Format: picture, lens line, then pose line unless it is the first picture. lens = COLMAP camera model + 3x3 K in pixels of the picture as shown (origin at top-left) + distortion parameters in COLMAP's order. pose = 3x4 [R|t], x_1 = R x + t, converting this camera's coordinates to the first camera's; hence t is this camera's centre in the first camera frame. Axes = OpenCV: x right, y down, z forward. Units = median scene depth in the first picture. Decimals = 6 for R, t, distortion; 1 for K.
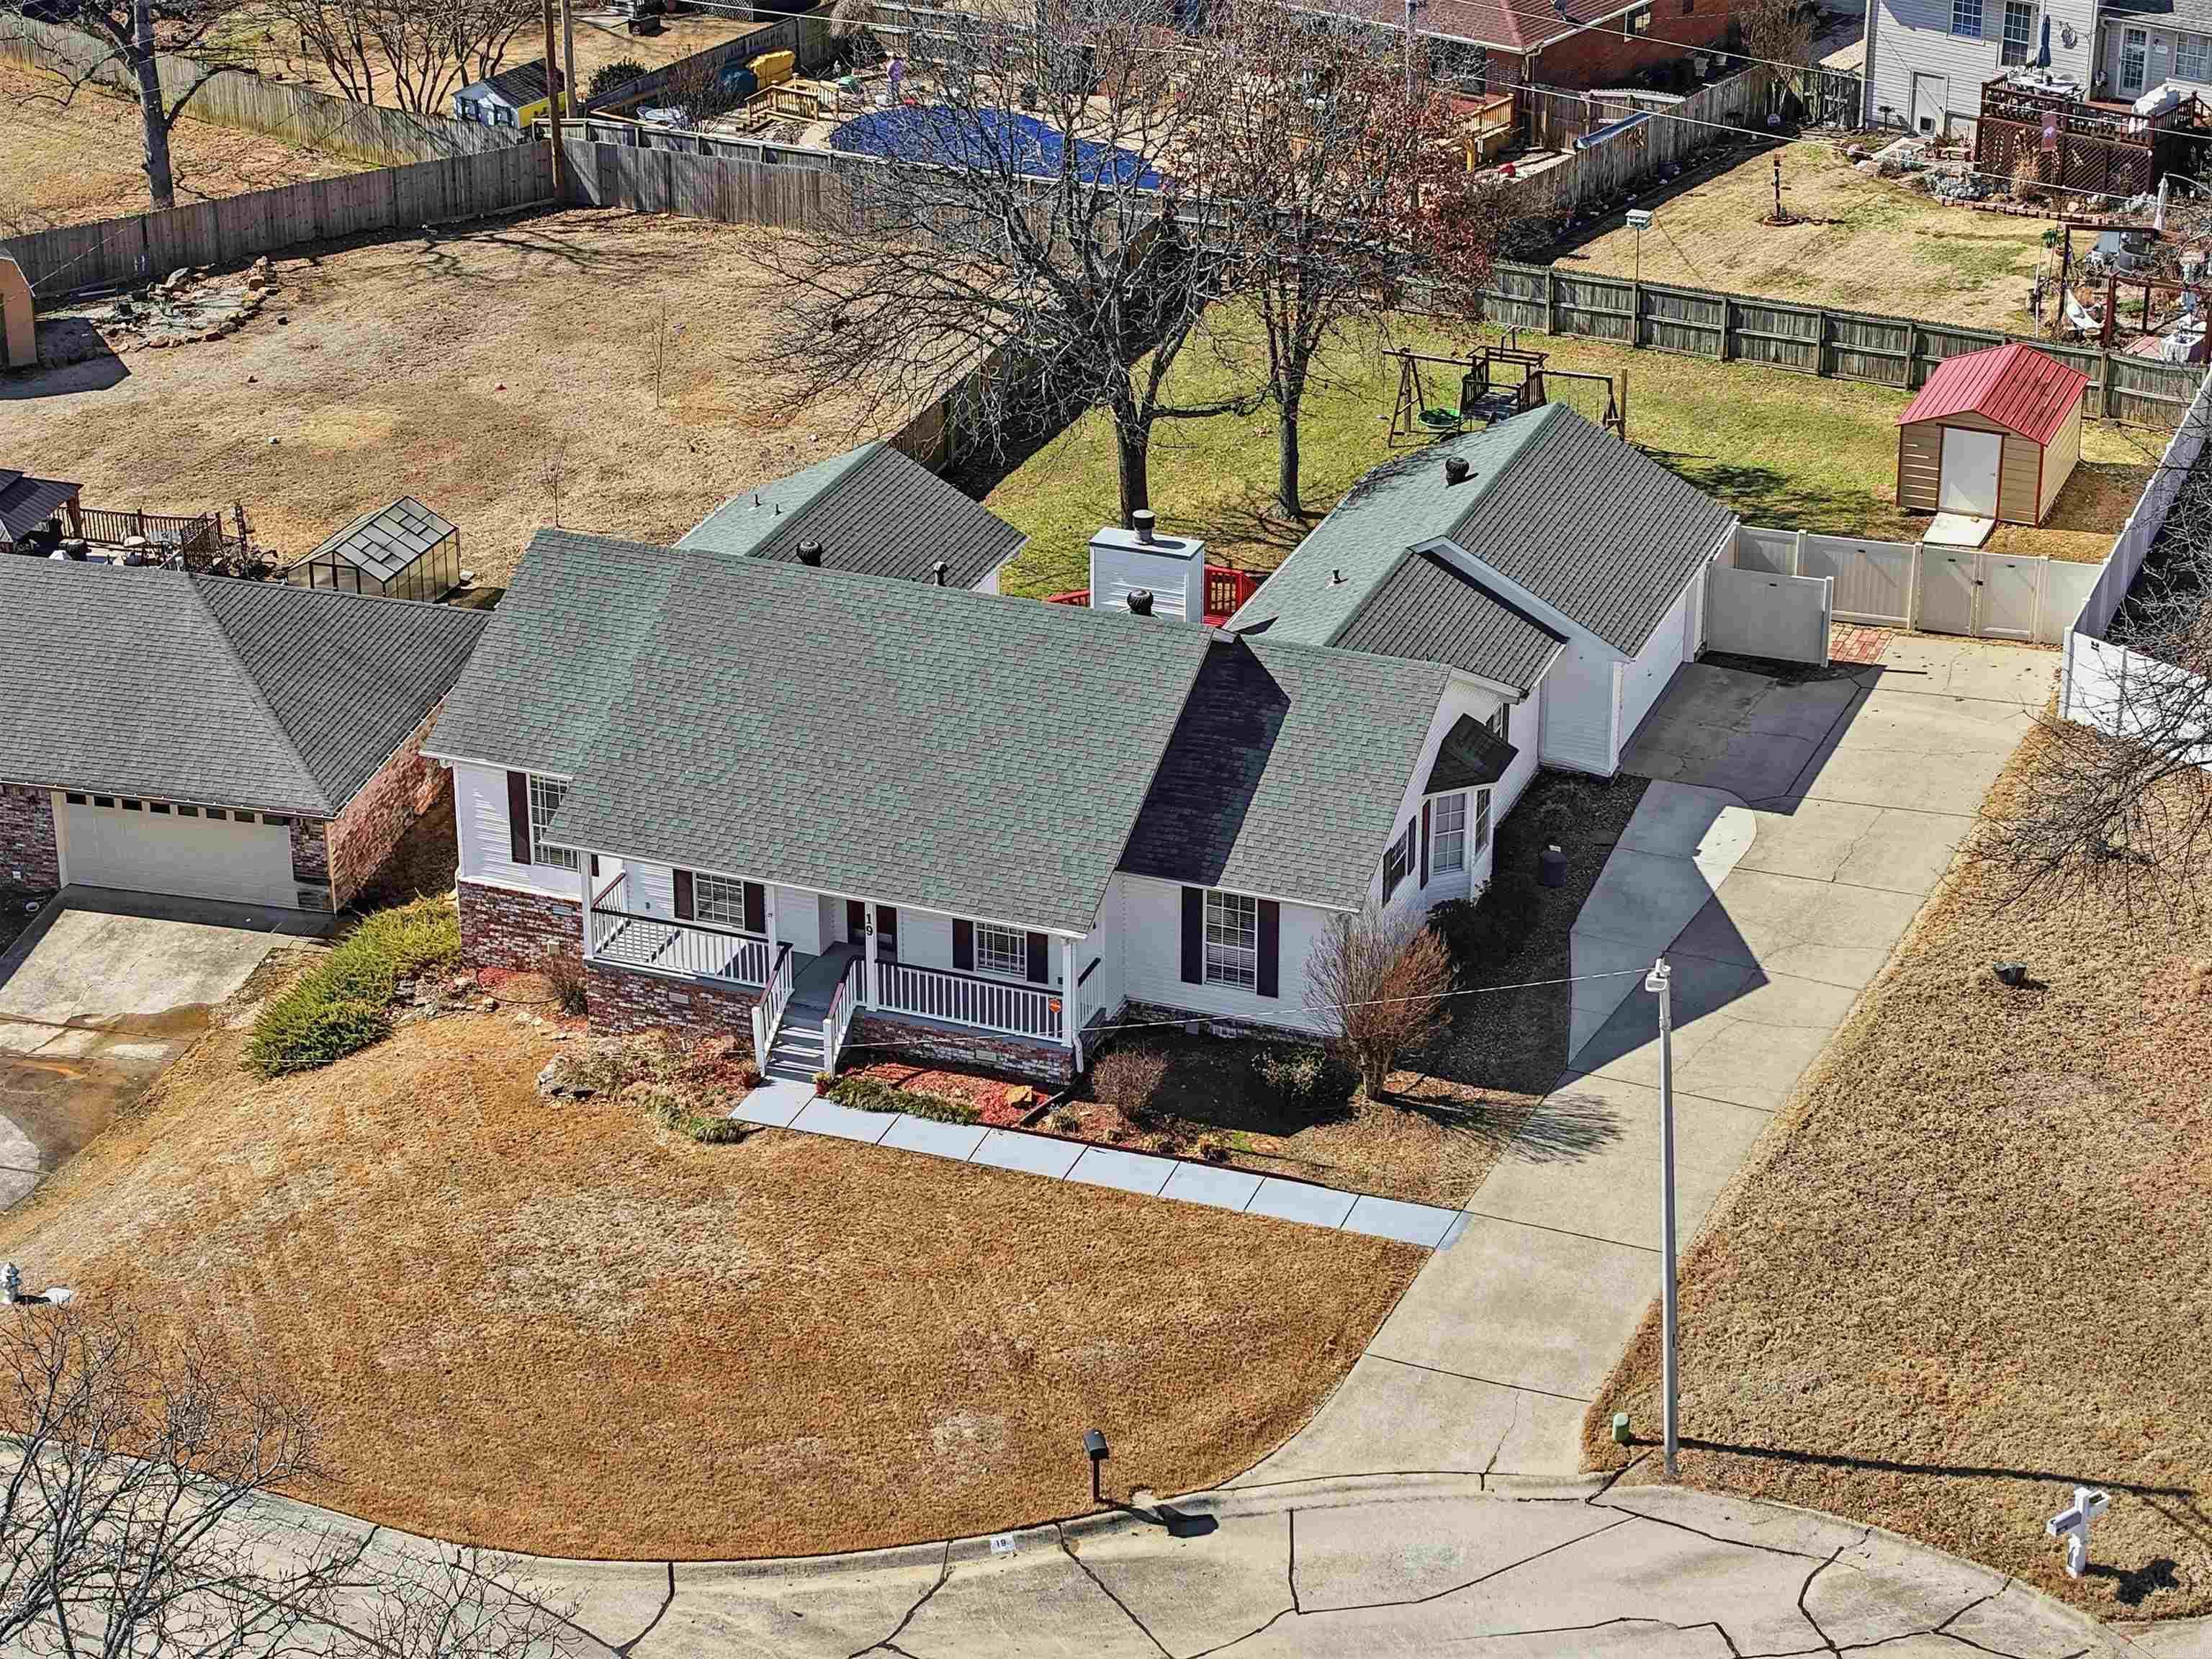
lens RADIAL K [[4637.3, 0, 1106.0], [0, 4637.3, 829.5], [0, 0, 1]] dist [-0.246340, 1.732035]
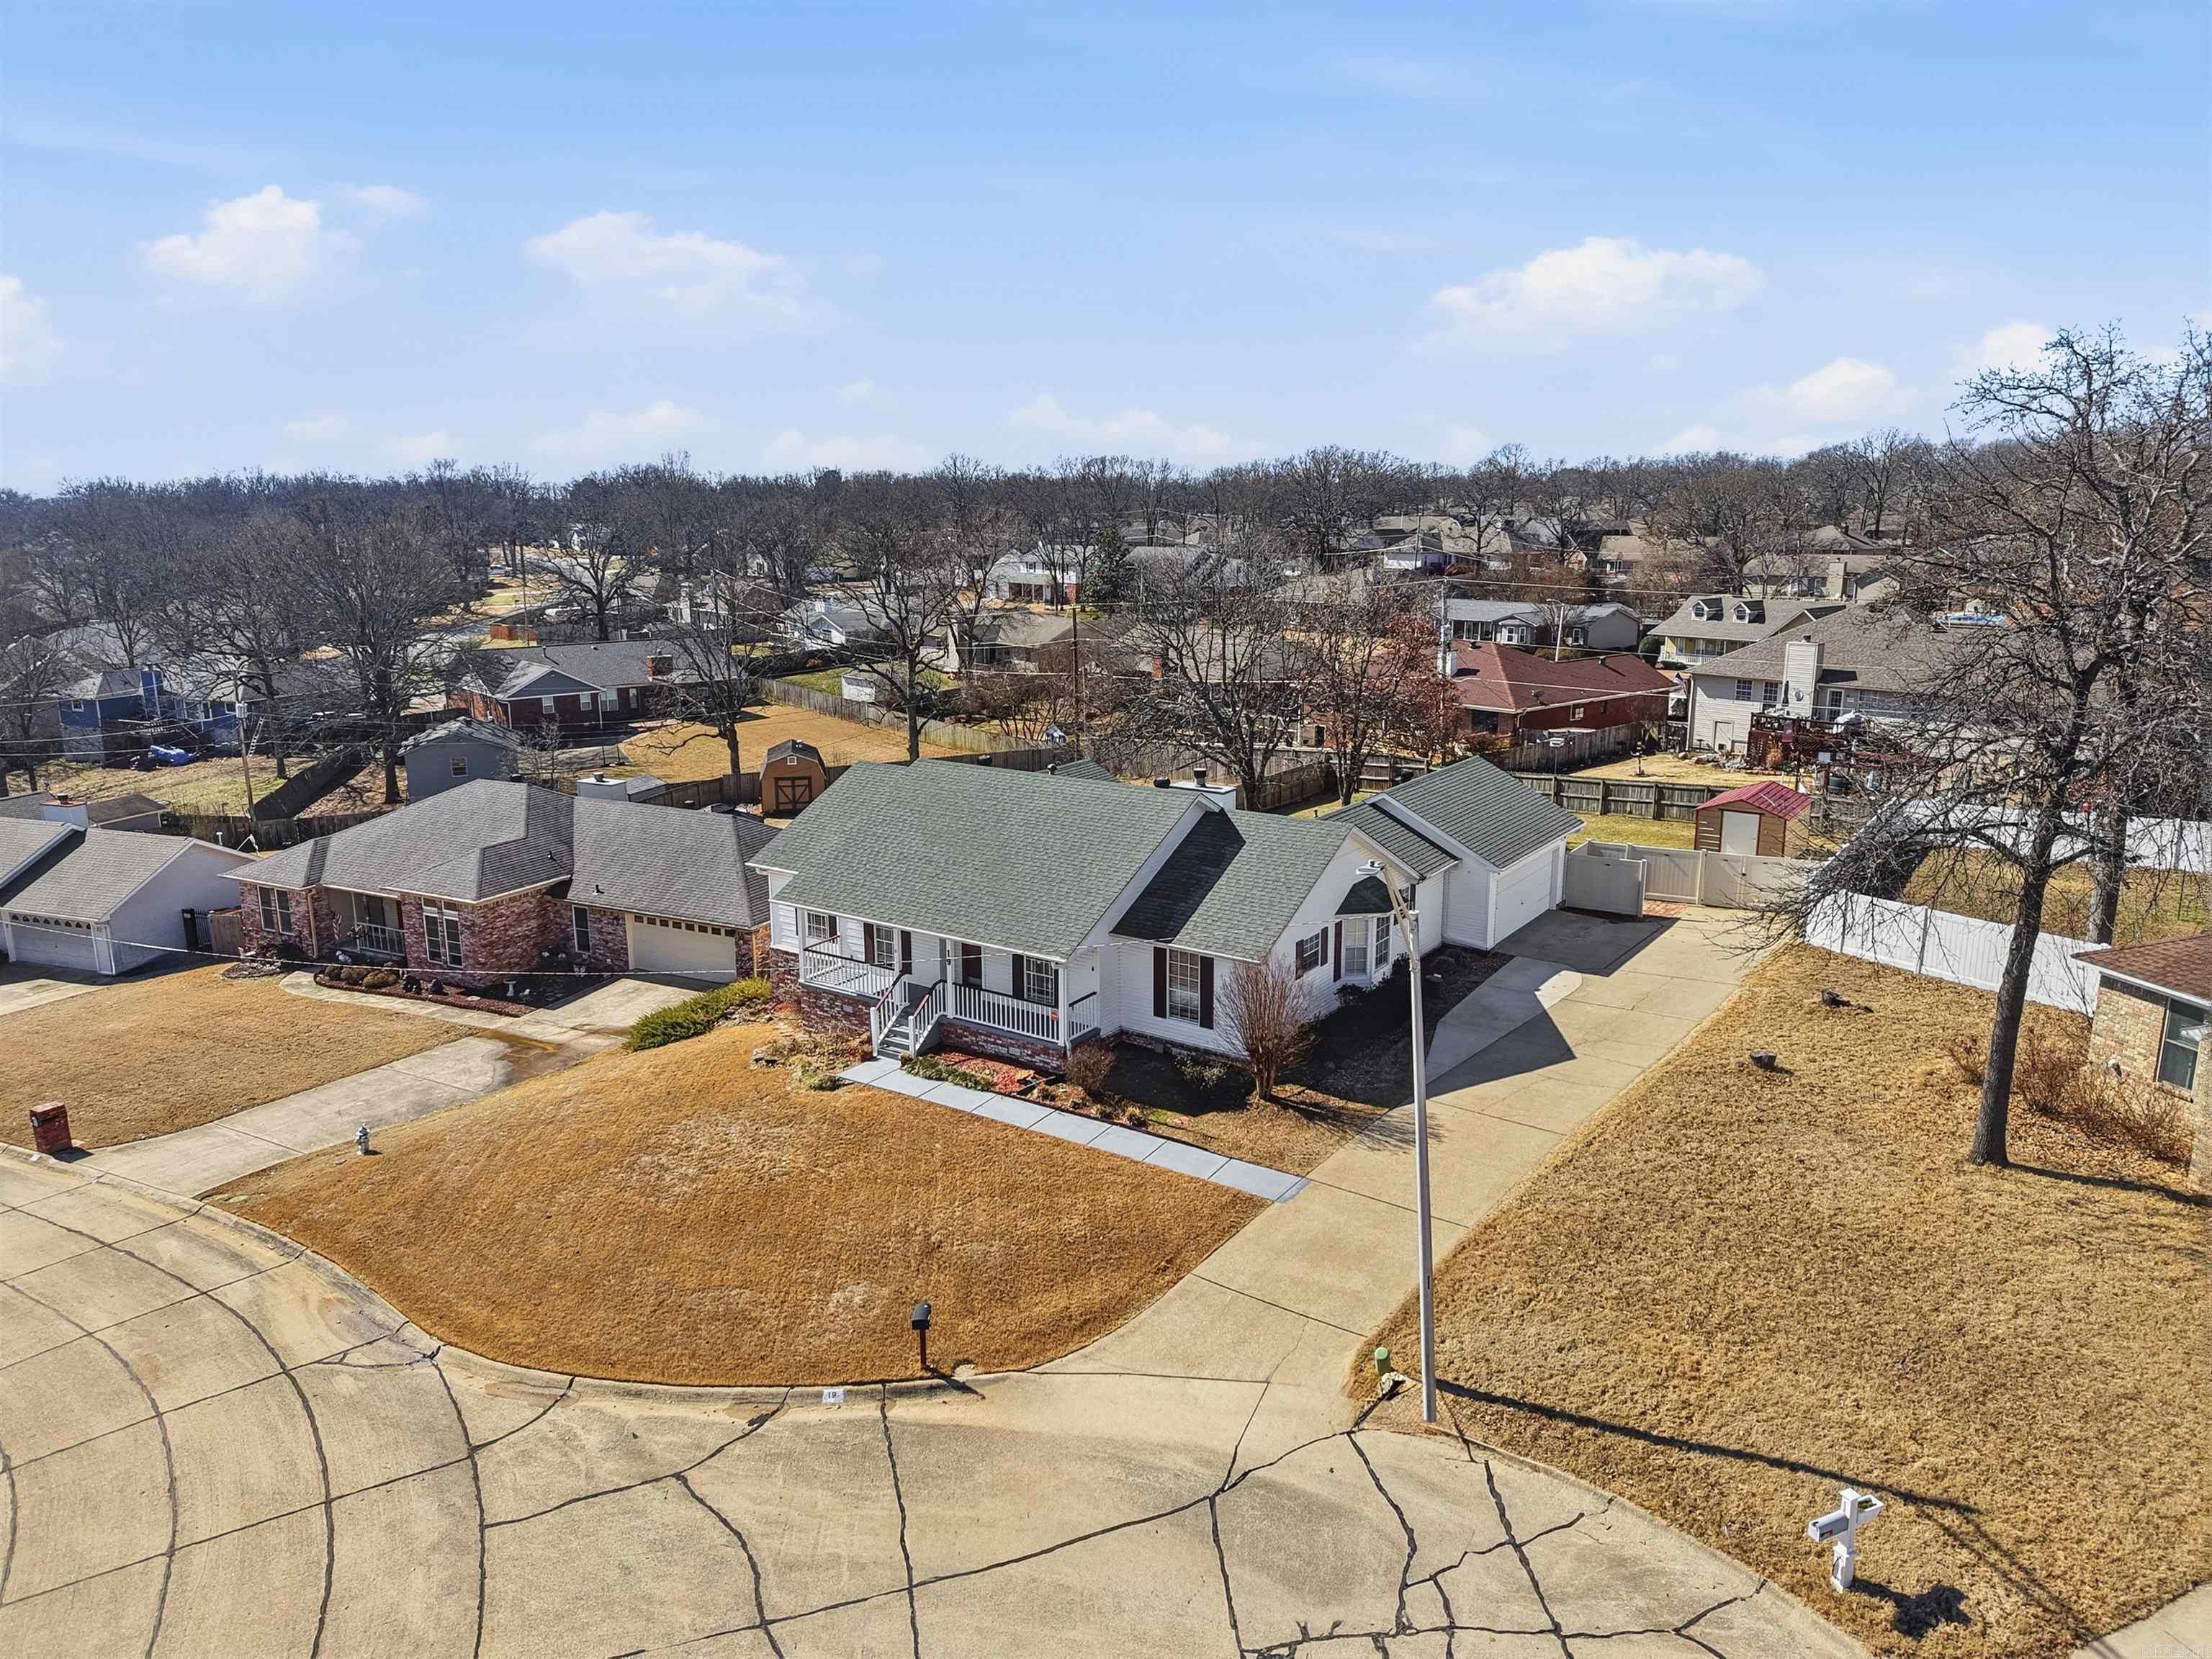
lens RADIAL K [[1474.3, 0, 1107.6], [0, 1474.3, 797.6], [0, 0, 1]] dist [0.056610, -0.055624]
pose [[0.972465, 0.042442, -0.229152, 0.110010], [-0.097294, 0.967426, -0.233711, 0.078938], [0.211768, 0.249571, 0.944917, 0.547183]]
